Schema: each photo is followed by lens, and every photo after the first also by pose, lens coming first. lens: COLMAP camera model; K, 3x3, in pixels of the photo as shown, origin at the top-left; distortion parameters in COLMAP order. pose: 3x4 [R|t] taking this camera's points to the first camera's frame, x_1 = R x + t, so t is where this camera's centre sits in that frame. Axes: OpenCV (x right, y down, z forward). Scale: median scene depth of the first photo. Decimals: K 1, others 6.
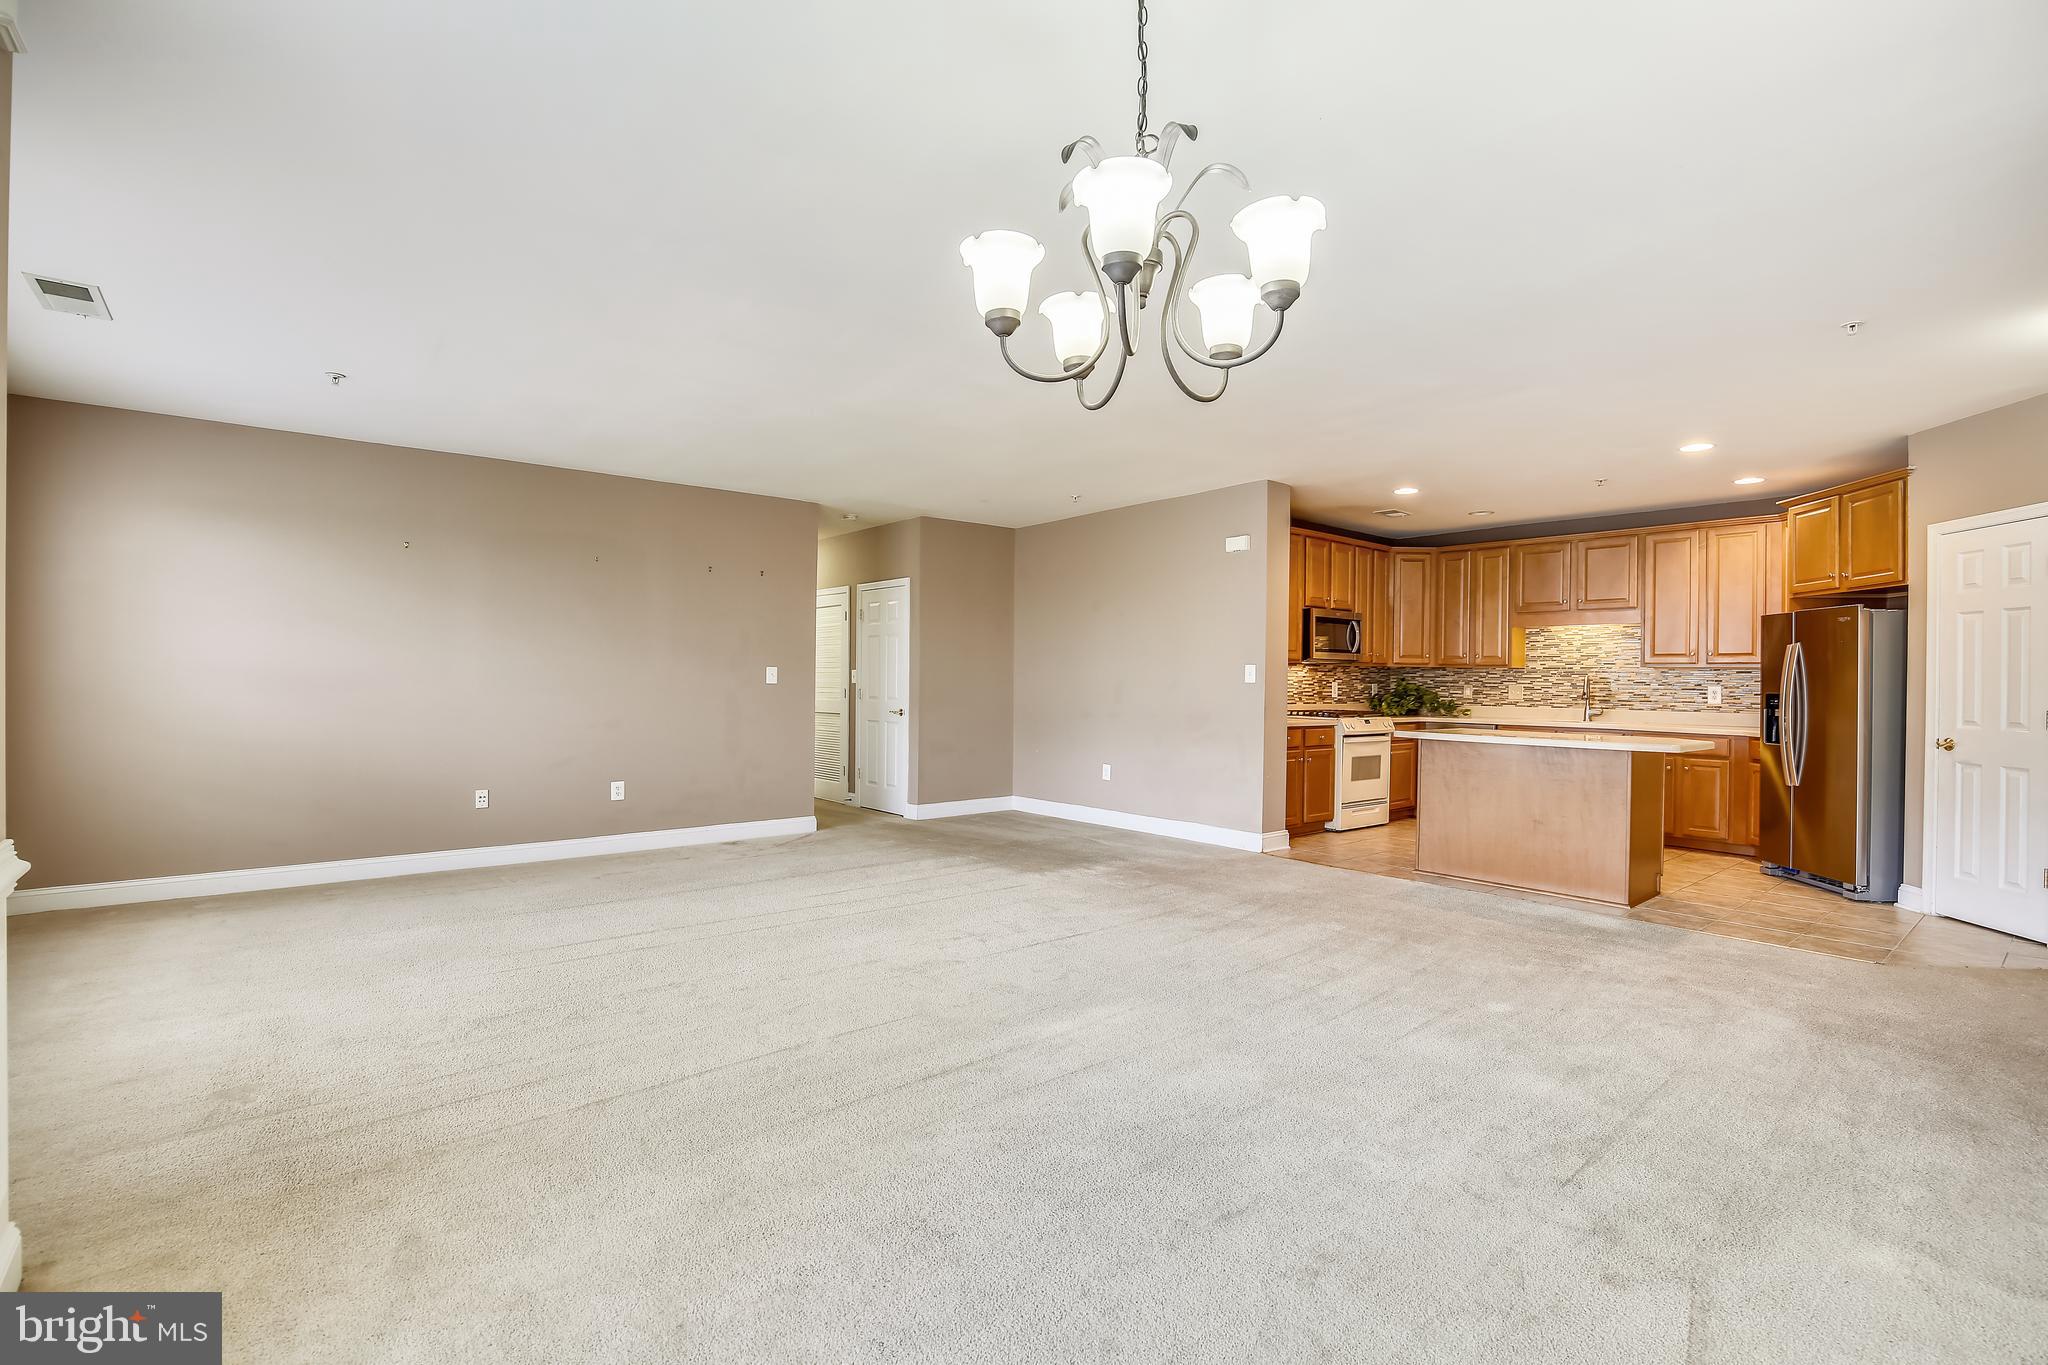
lens RADIAL K [[927.4, 0, 1058.4], [0, 927.4, 683.4], [0, 0, 1]] dist [-0.012791, 0.003360]
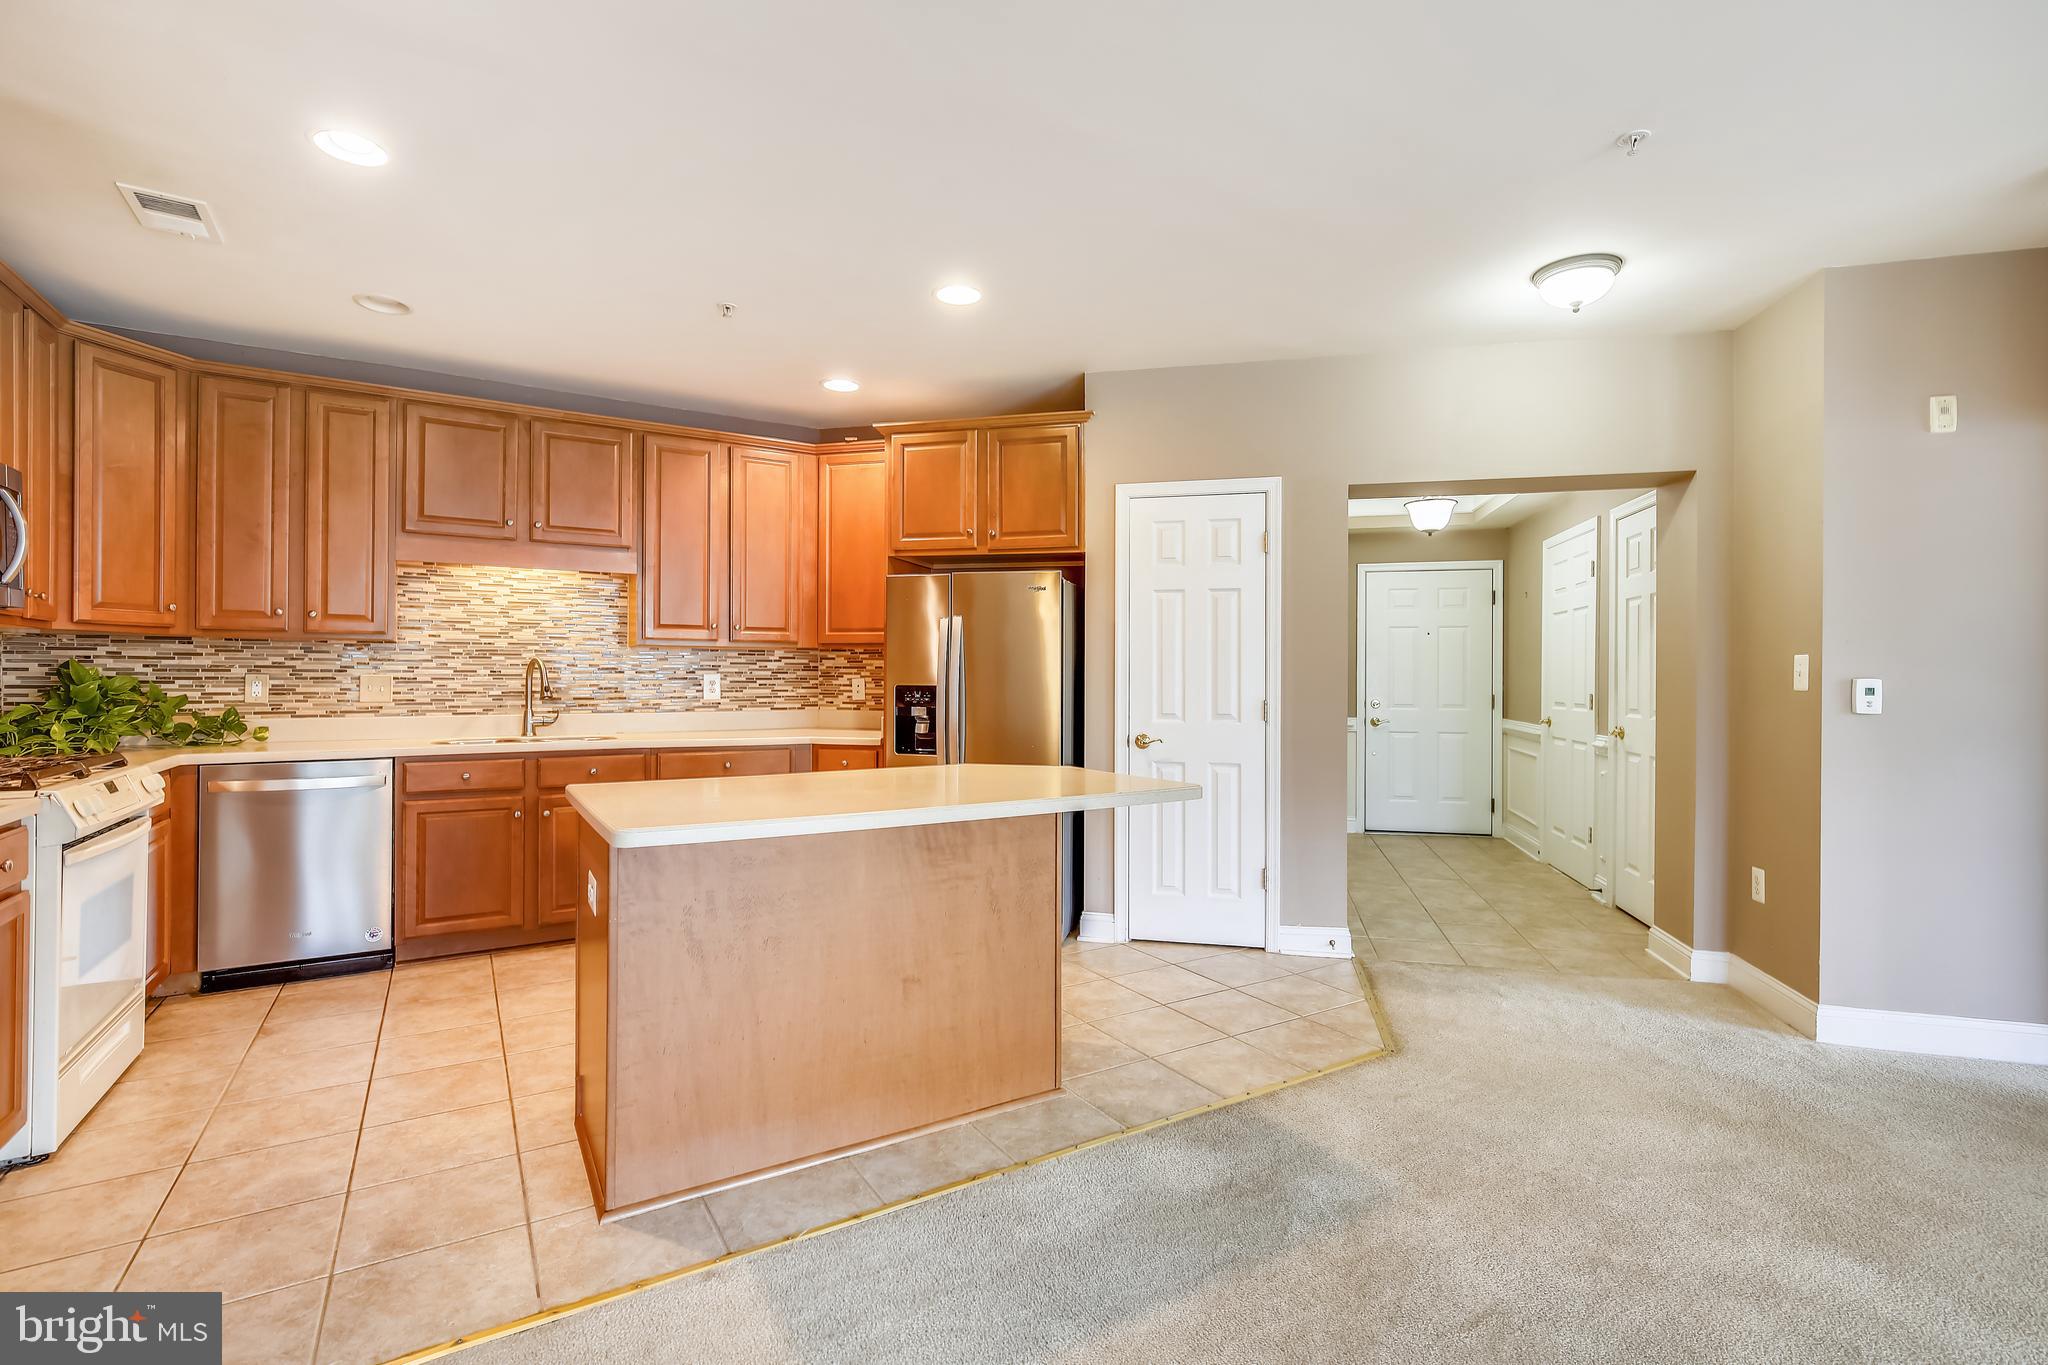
lens RADIAL K [[927.4, 0, 1027.7], [0, 927.4, 668.1], [0, 0, 1]] dist [-0.012791, 0.003360]
pose [[0.170967, -0.004240, 0.985268, 0.059279], [0.000432, 0.999991, 0.004229, -0.004251], [-0.985277, -0.000297, 0.170967, 0.637688]]
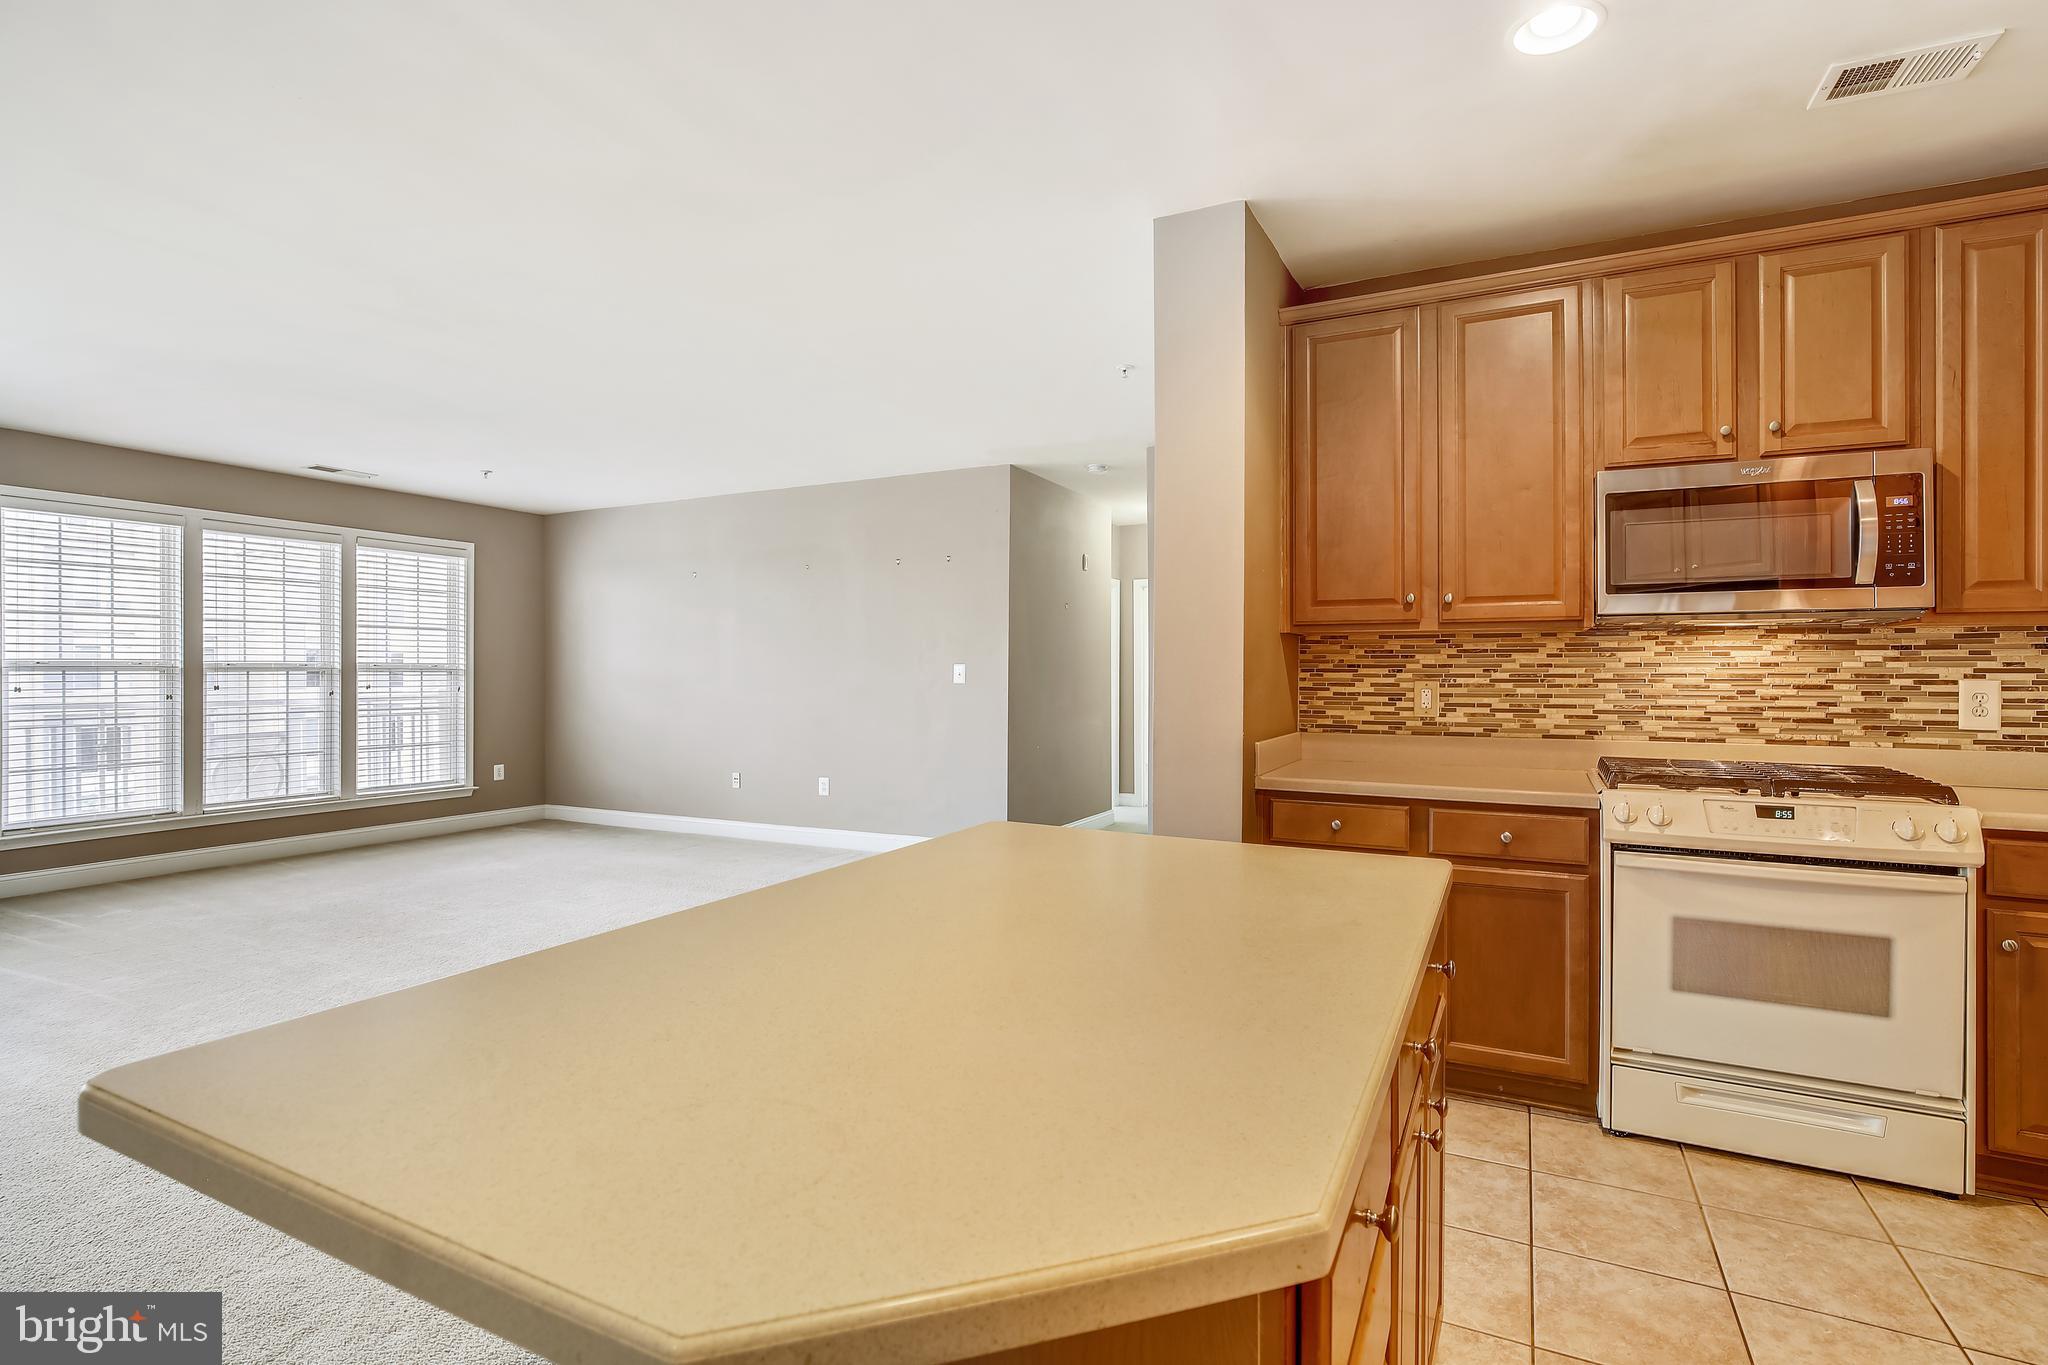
lens RADIAL K [[990.1, 0, 1011.1], [0, 990.1, 669.2], [0, 0, 1]] dist [-0.014715, -0.000452]
pose [[0.366304, -0.012310, -0.930414, 0.568542], [0.002266, 0.999921, -0.012338, -0.002177], [0.930492, 0.002411, 0.366304, 0.684489]]
